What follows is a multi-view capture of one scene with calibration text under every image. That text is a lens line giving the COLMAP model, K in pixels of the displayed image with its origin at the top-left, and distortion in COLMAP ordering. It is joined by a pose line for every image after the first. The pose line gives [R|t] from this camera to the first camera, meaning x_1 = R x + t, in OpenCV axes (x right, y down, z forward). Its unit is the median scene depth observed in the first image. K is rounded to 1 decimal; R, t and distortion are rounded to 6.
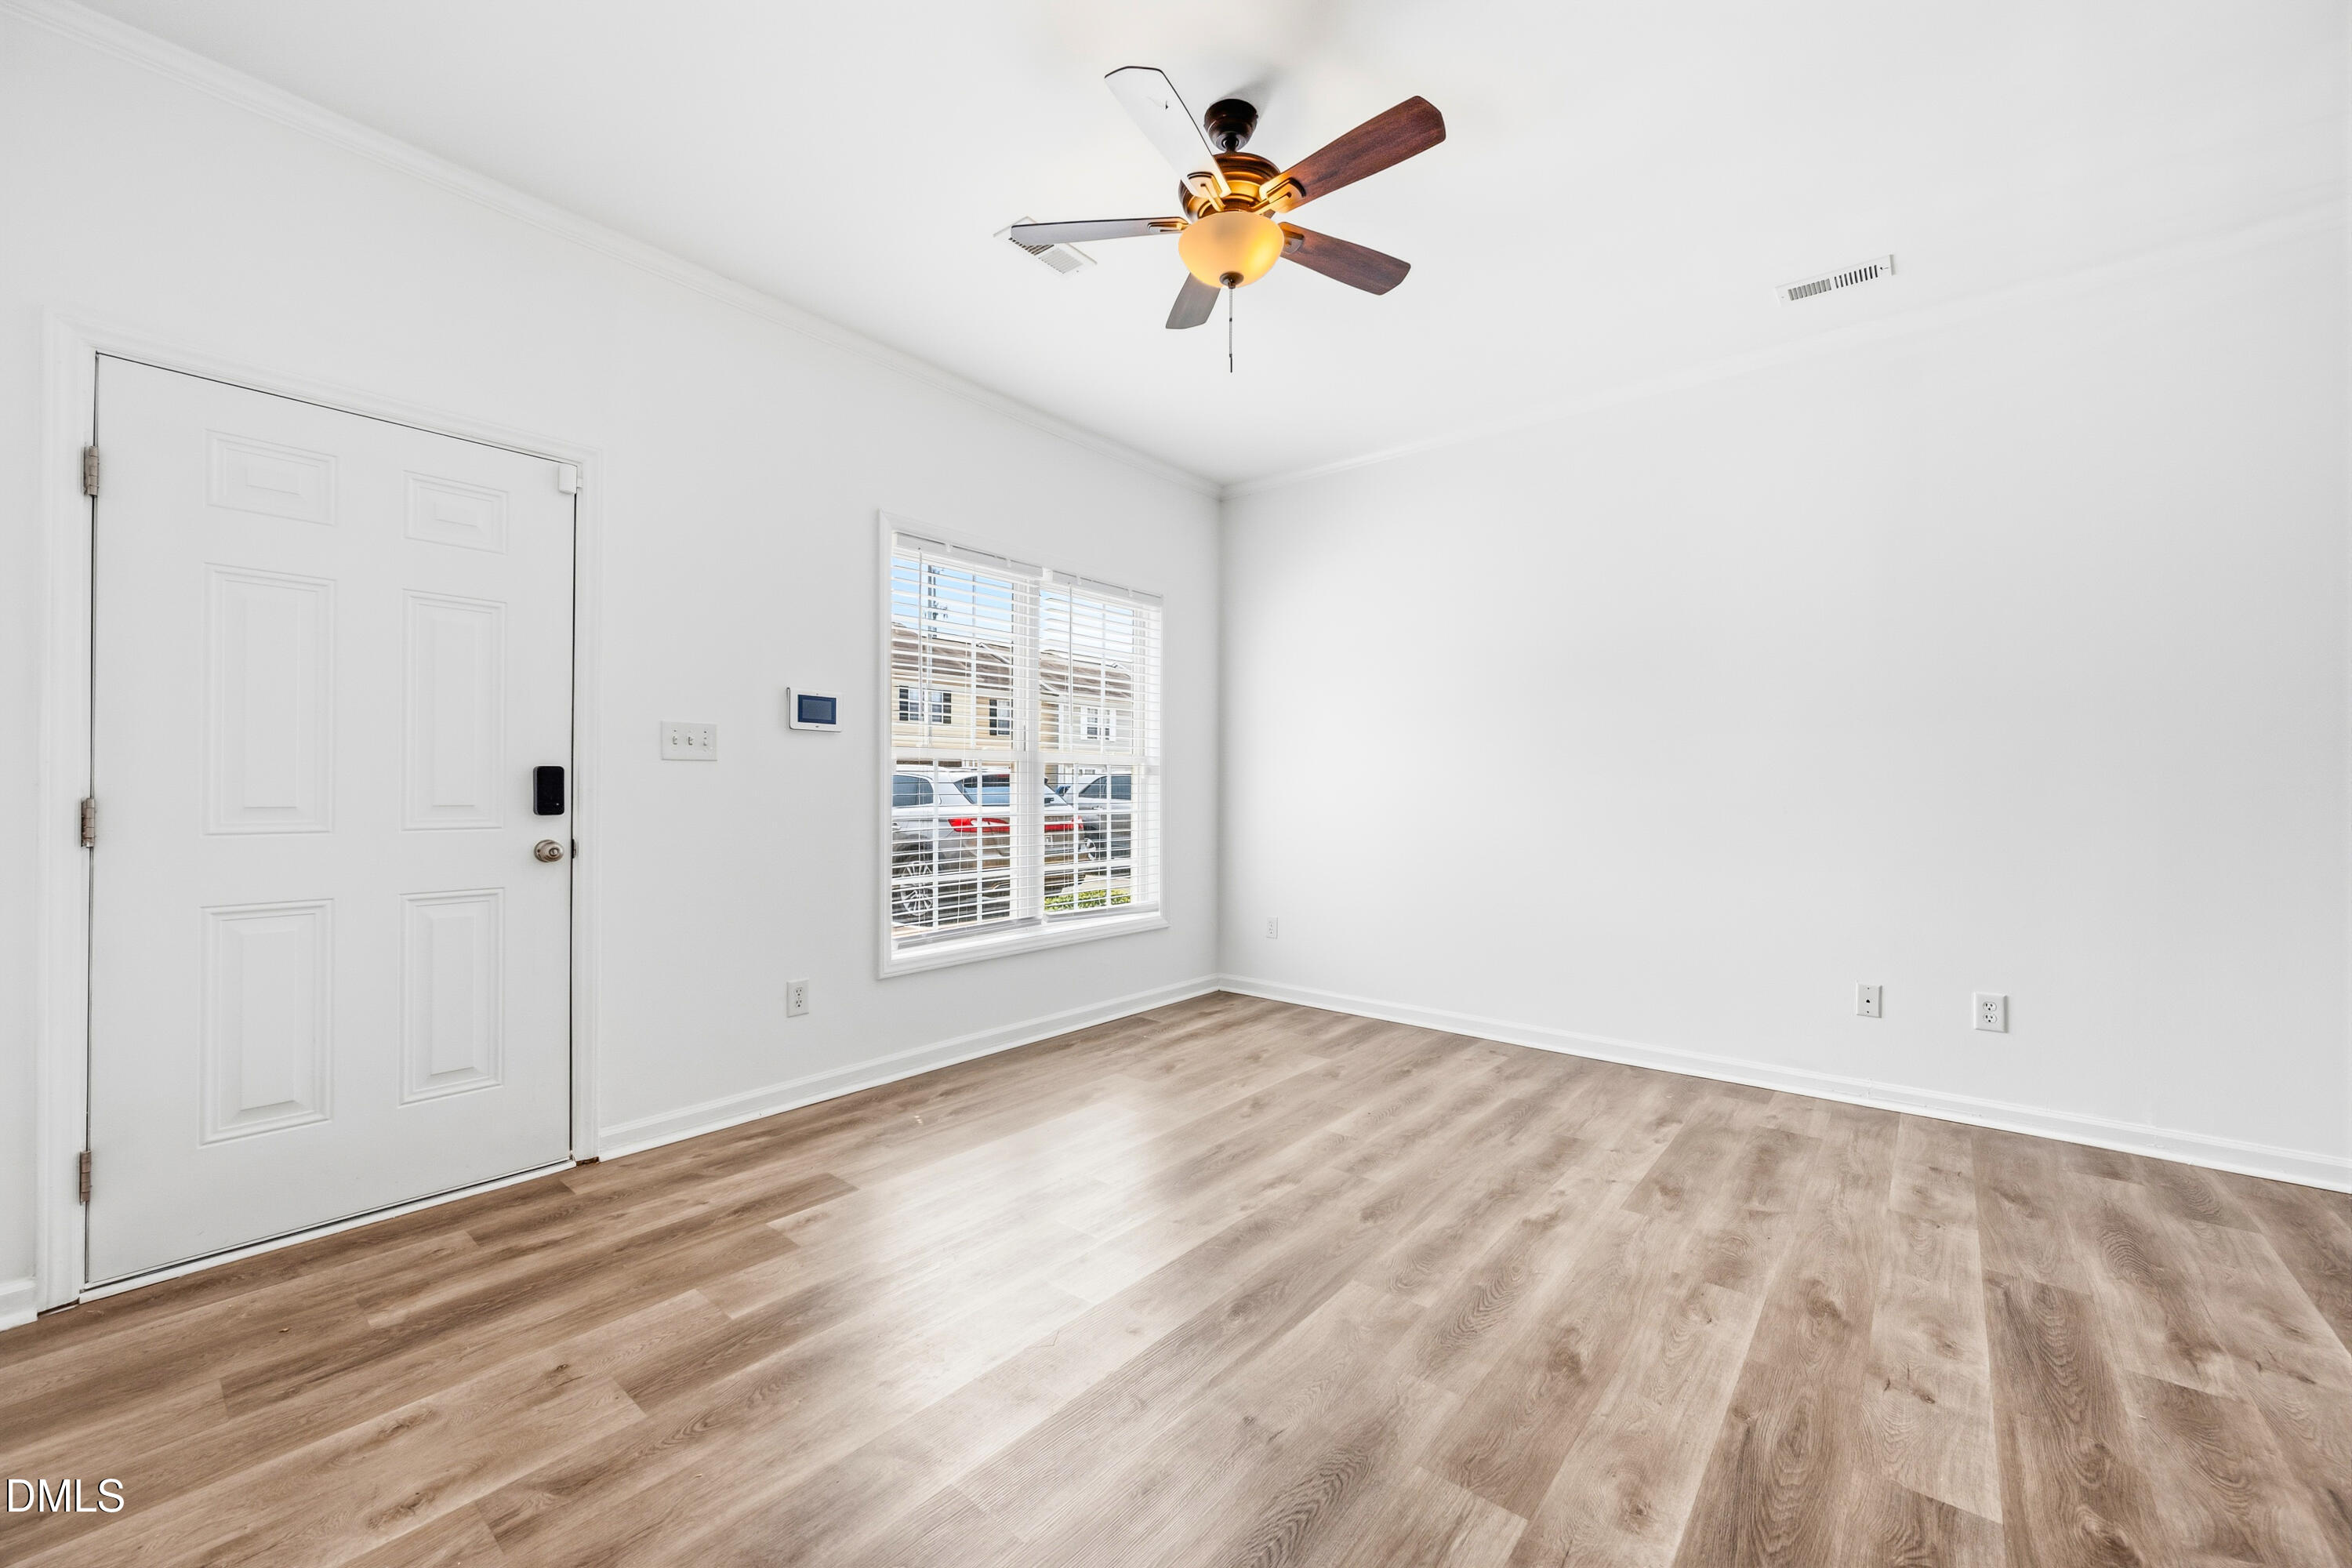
lens RADIAL K [[921.0, 0, 1167.8], [0, 921.0, 783.8], [0, 0, 1]] dist [0.001180, 0.000174]
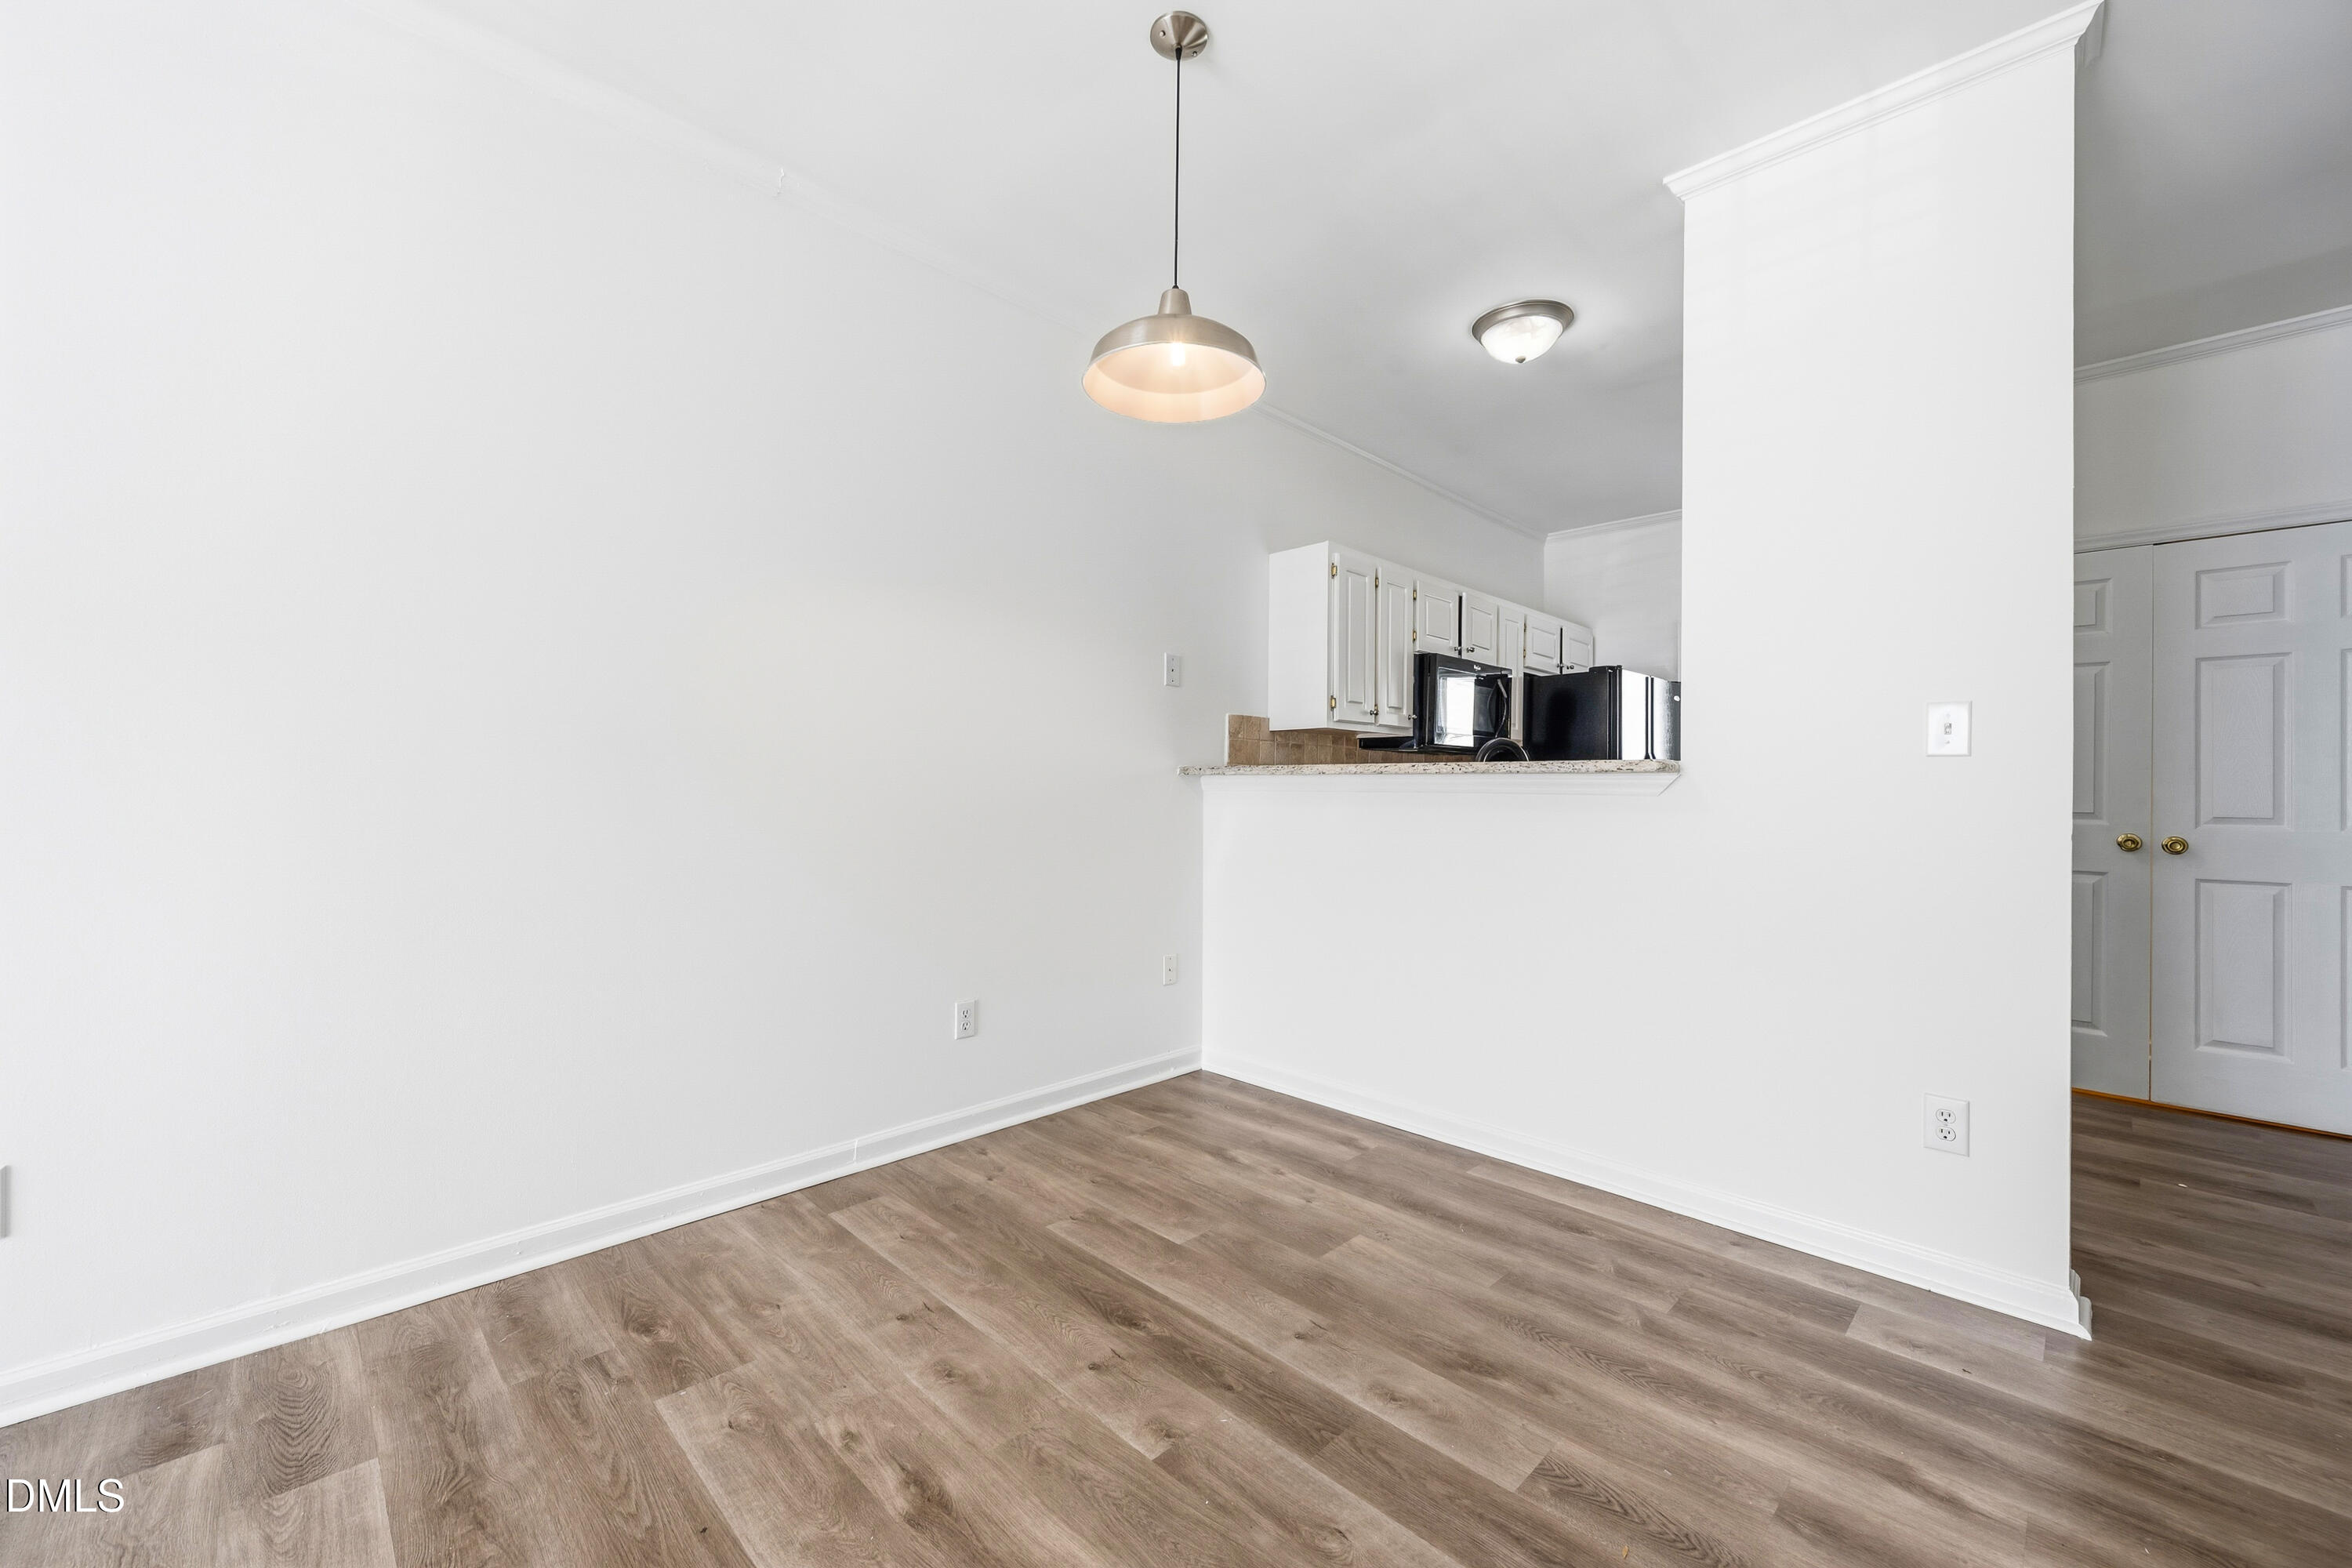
lens RADIAL K [[926.1, 0, 1173.8], [0, 926.1, 786.6], [0, 0, 1]] dist [0.000285, 0.000124]
pose [[0.092814, 0.000274, 0.995683, 0.541432], [-0.014155, 0.999899, 0.001045, 0.005290], [-0.995583, -0.014190, 0.092809, 0.354865]]
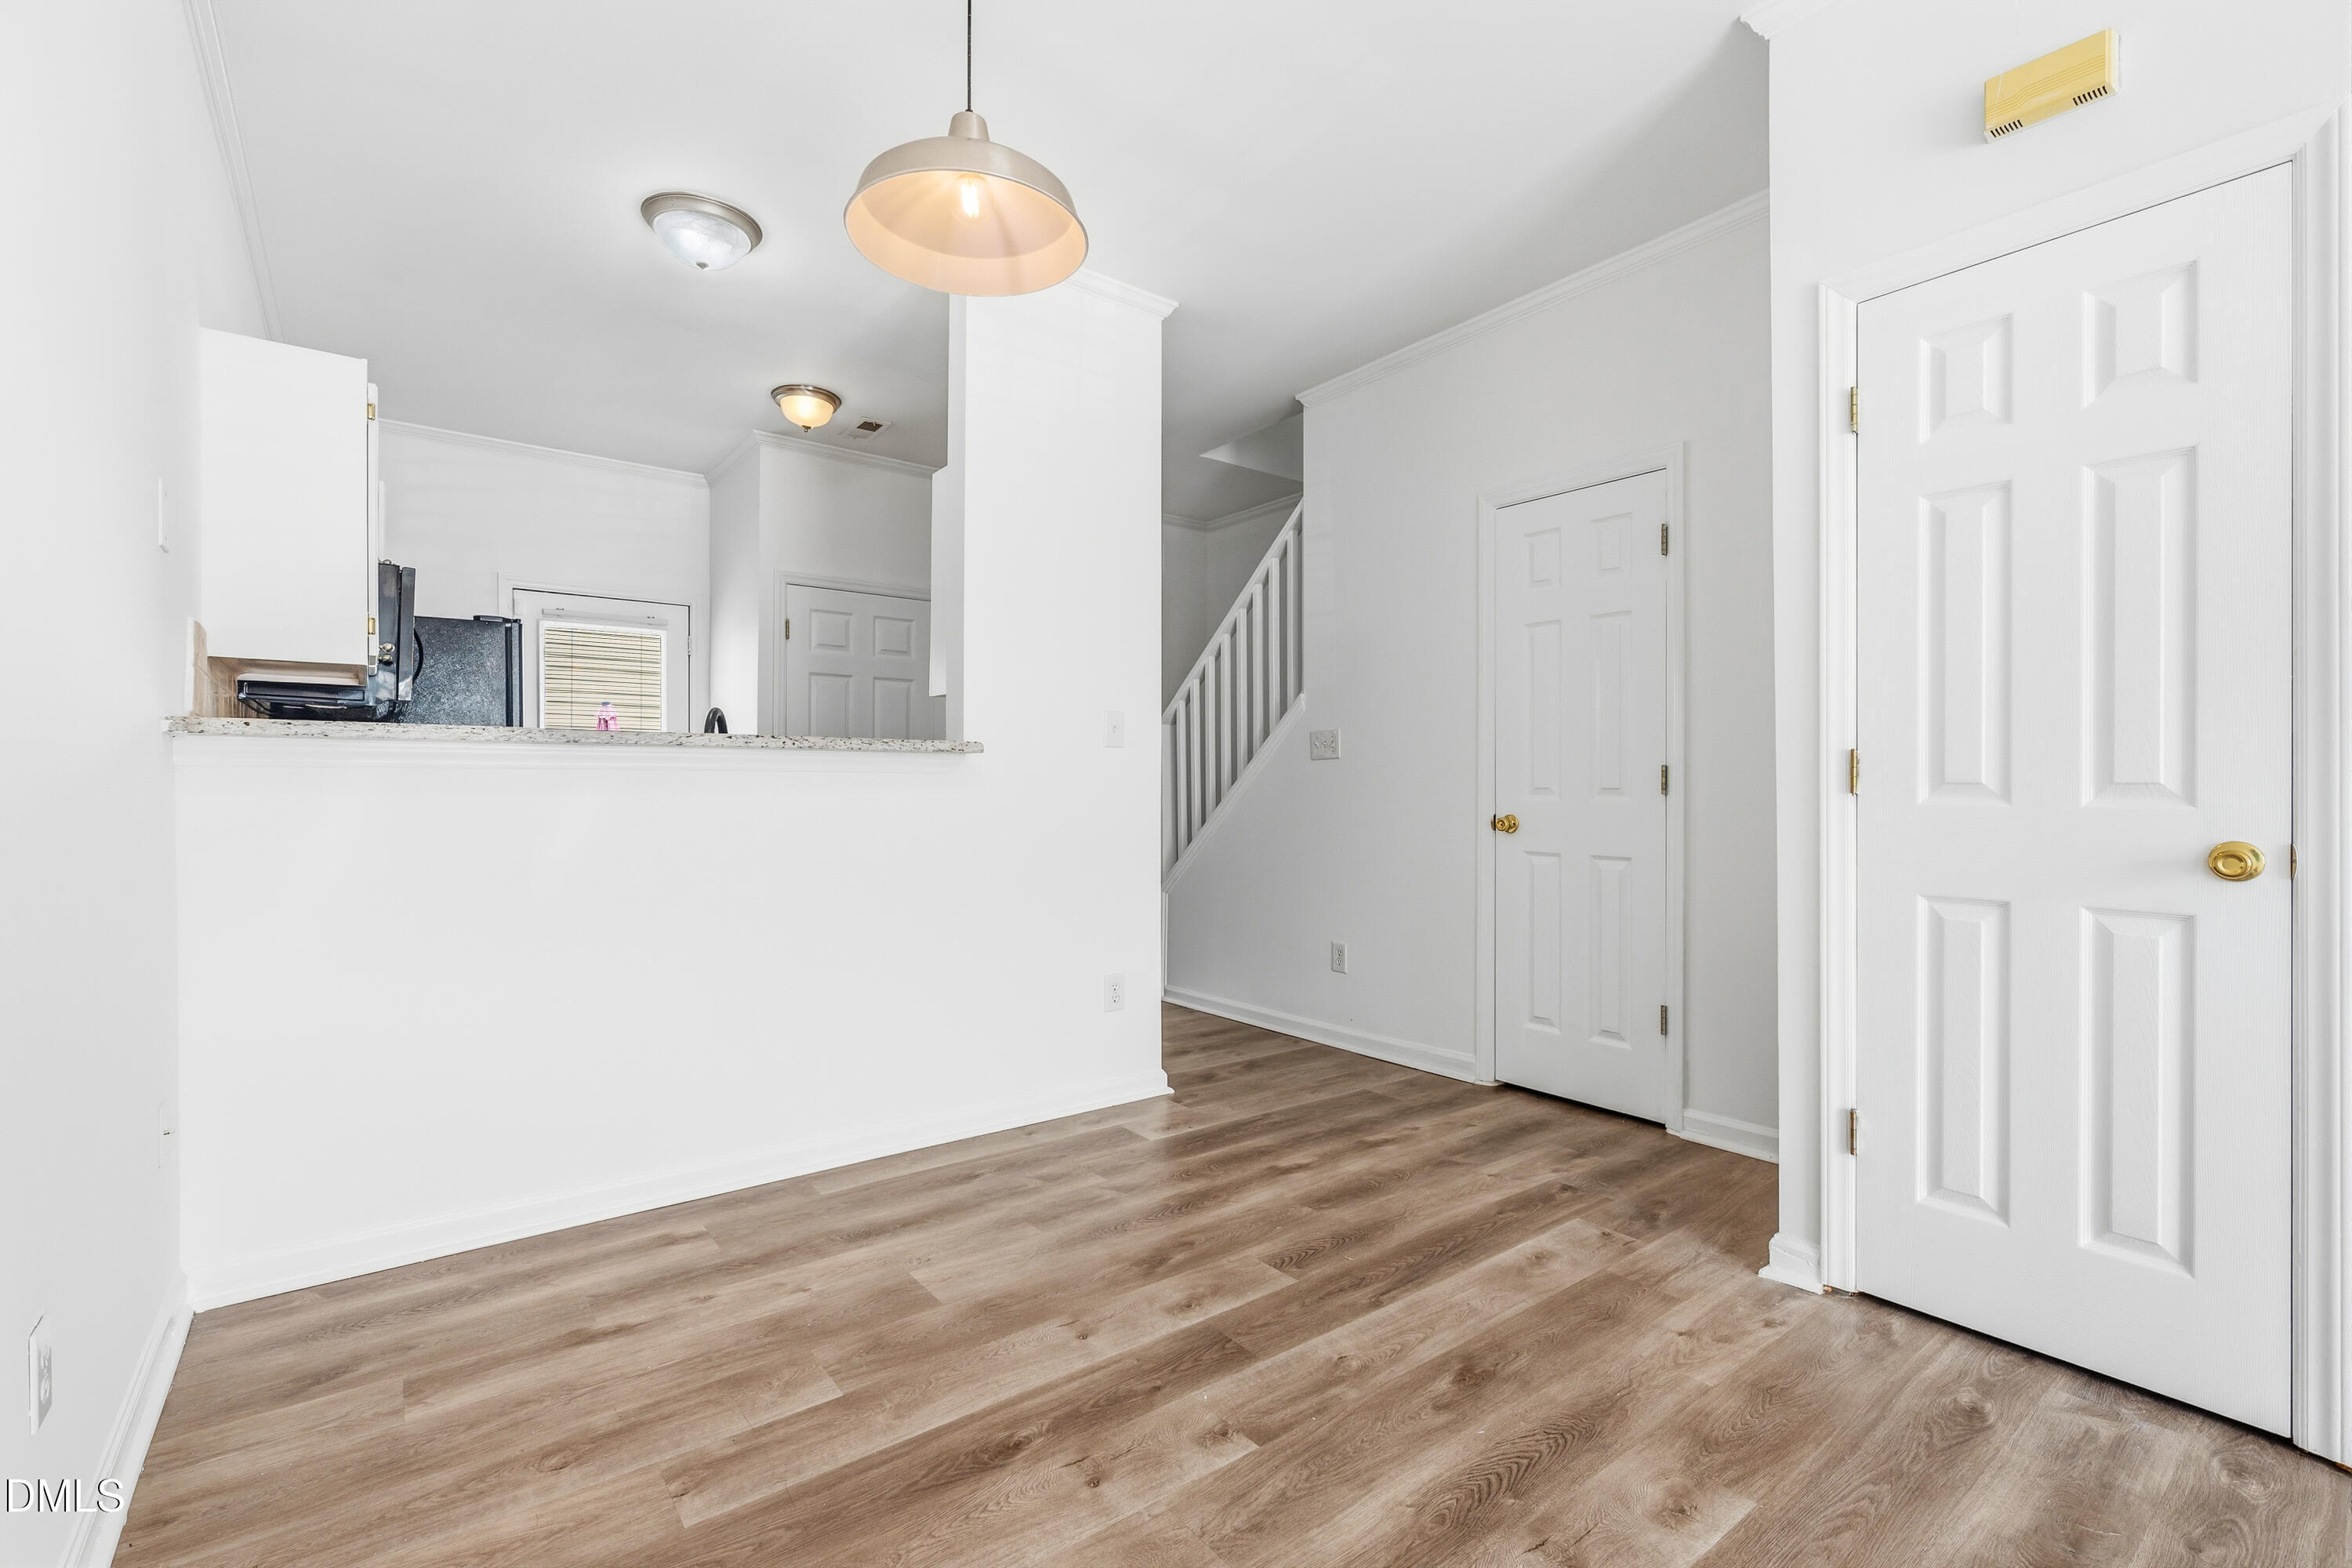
lens RADIAL K [[1031.7, 0, 1168.3], [0, 1031.7, 792.2], [0, 0, 1]] dist [0.000058, 0.000319]
pose [[-0.975765, -0.007653, 0.218688, 1.060805], [-0.007552, 0.999971, 0.001298, 0.026847], [-0.218692, -0.000385, -0.975794, 1.079740]]
